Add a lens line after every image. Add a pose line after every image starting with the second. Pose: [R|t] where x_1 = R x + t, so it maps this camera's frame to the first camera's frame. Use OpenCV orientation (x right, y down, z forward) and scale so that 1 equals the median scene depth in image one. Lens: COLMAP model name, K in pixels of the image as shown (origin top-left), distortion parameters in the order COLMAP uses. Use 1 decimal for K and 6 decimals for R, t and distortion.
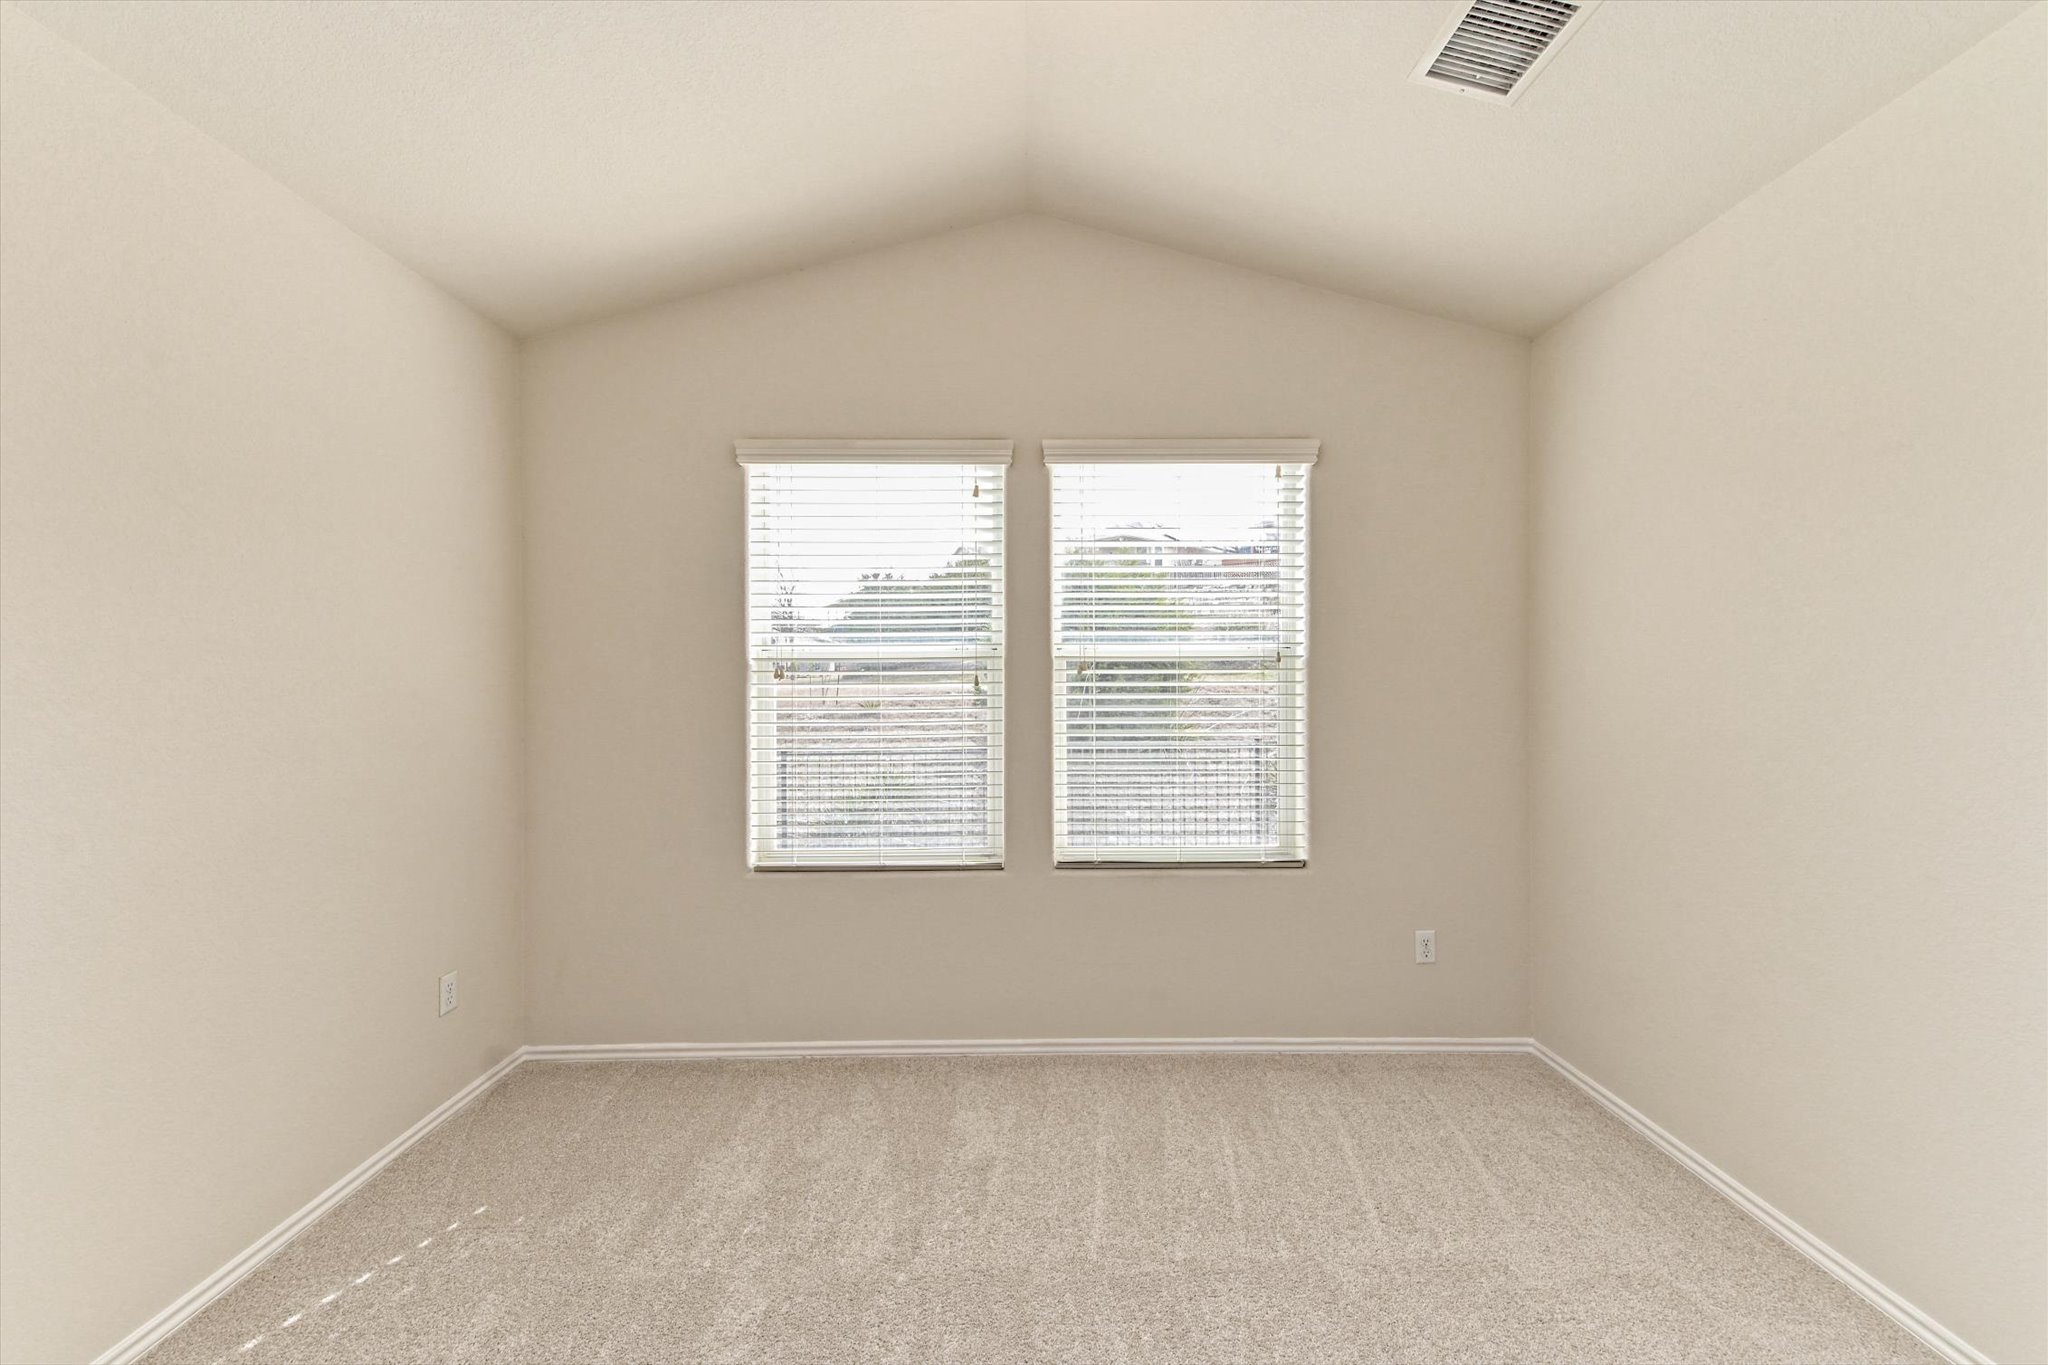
lens RADIAL K [[811.5, 0, 1031.2], [0, 811.5, 694.6], [0, 0, 1]] dist [0.021720, -0.000790]
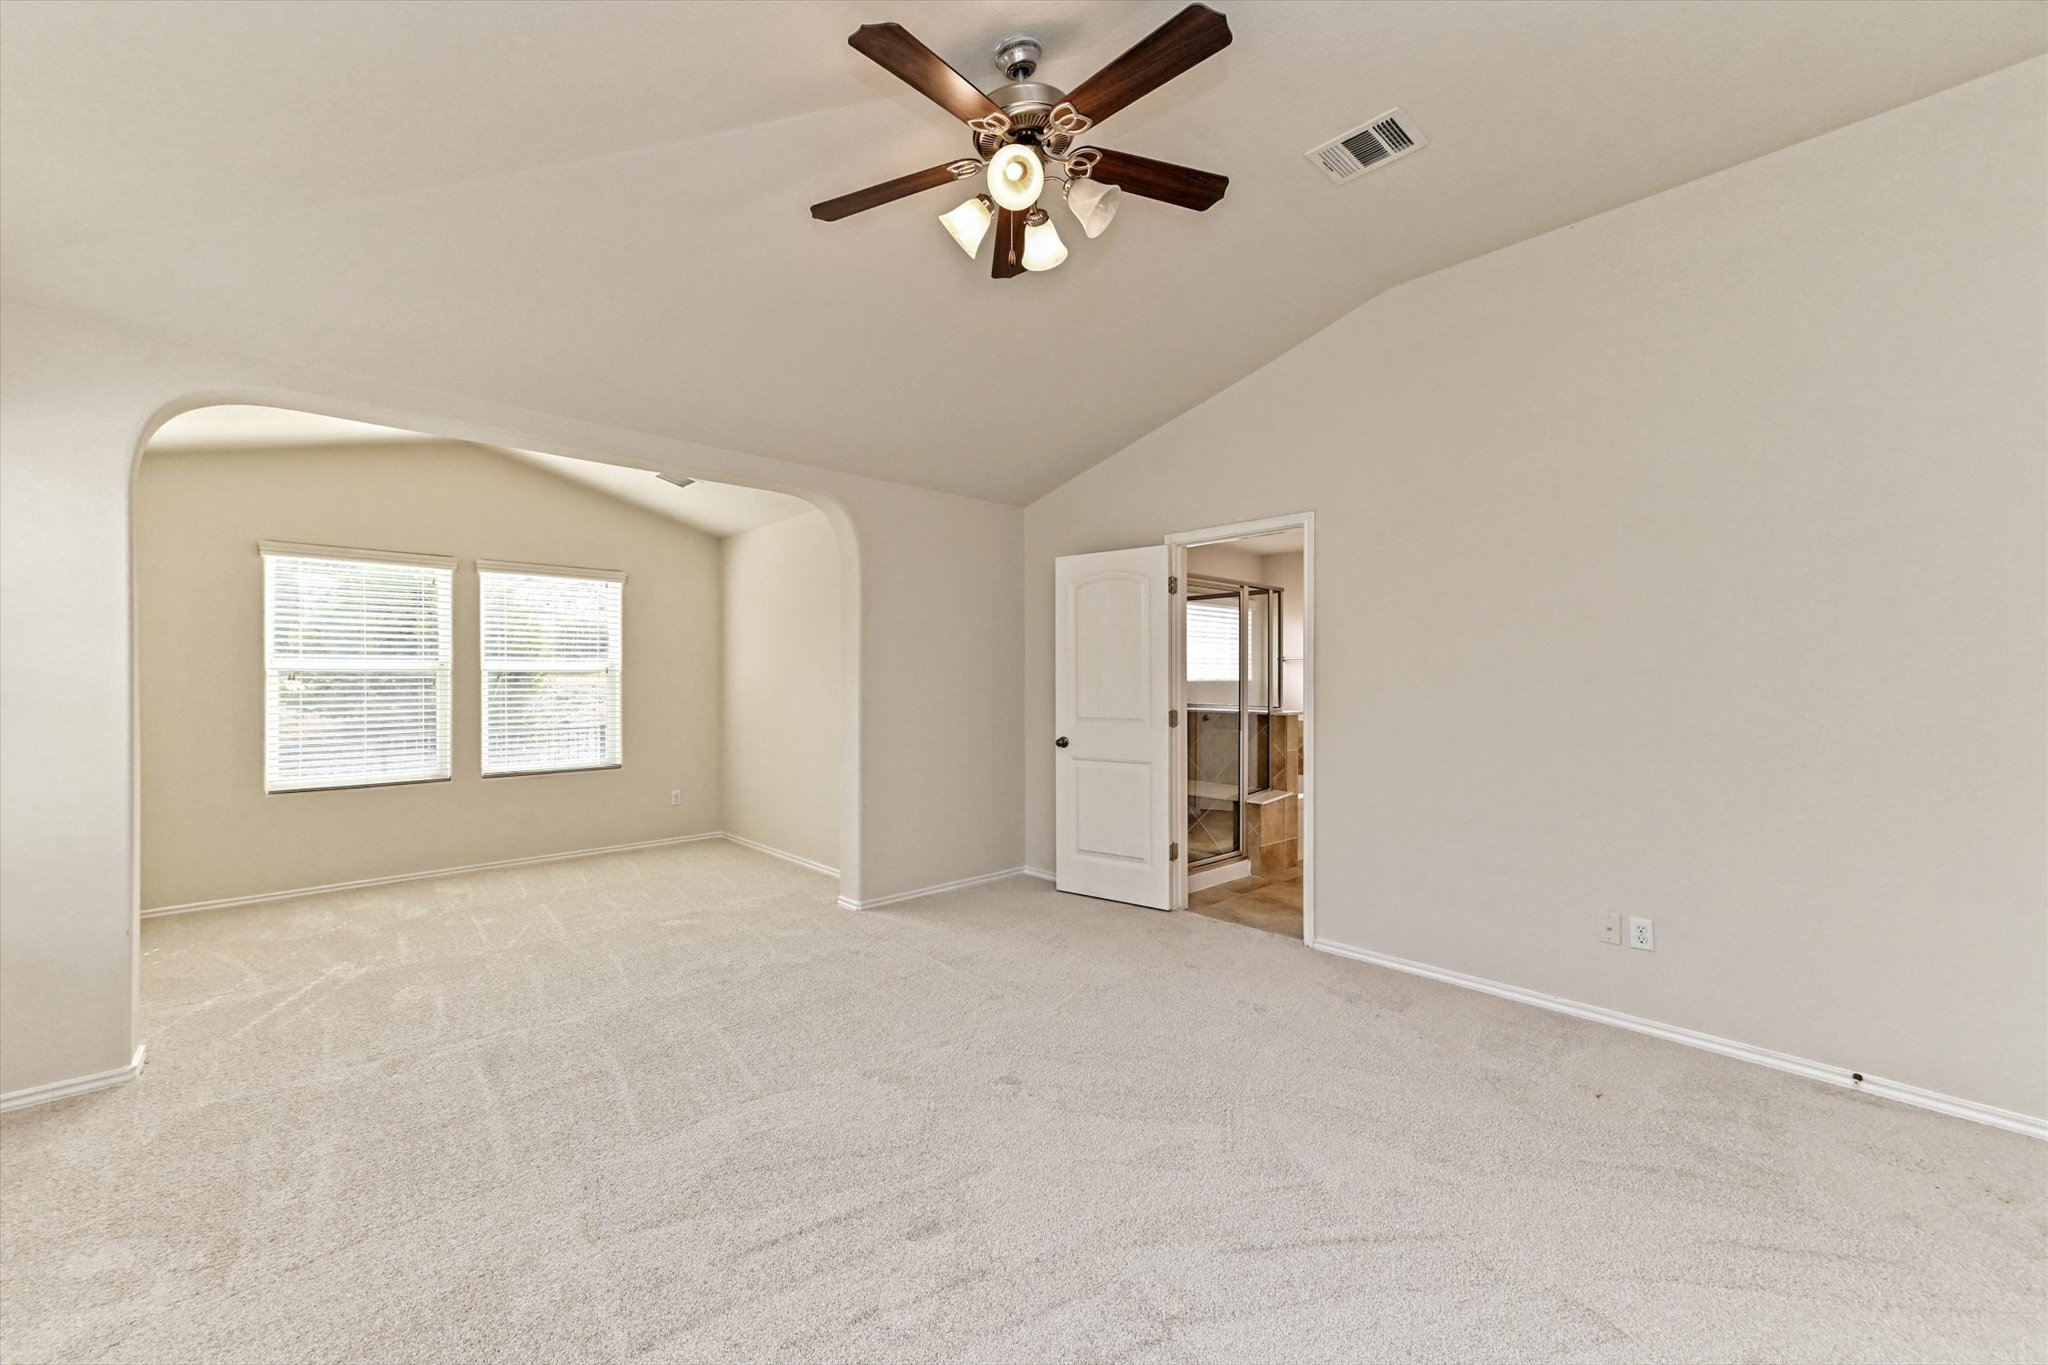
lens RADIAL K [[811.5, 0, 1021.1], [0, 811.5, 678.4], [0, 0, 1]] dist [0.021720, -0.000790]
pose [[0.728178, 0.002604, 0.685383, -0.378579], [0.011301, 0.999811, -0.015805, 0.021051], [-0.685295, 0.019255, 0.728011, -1.325389]]
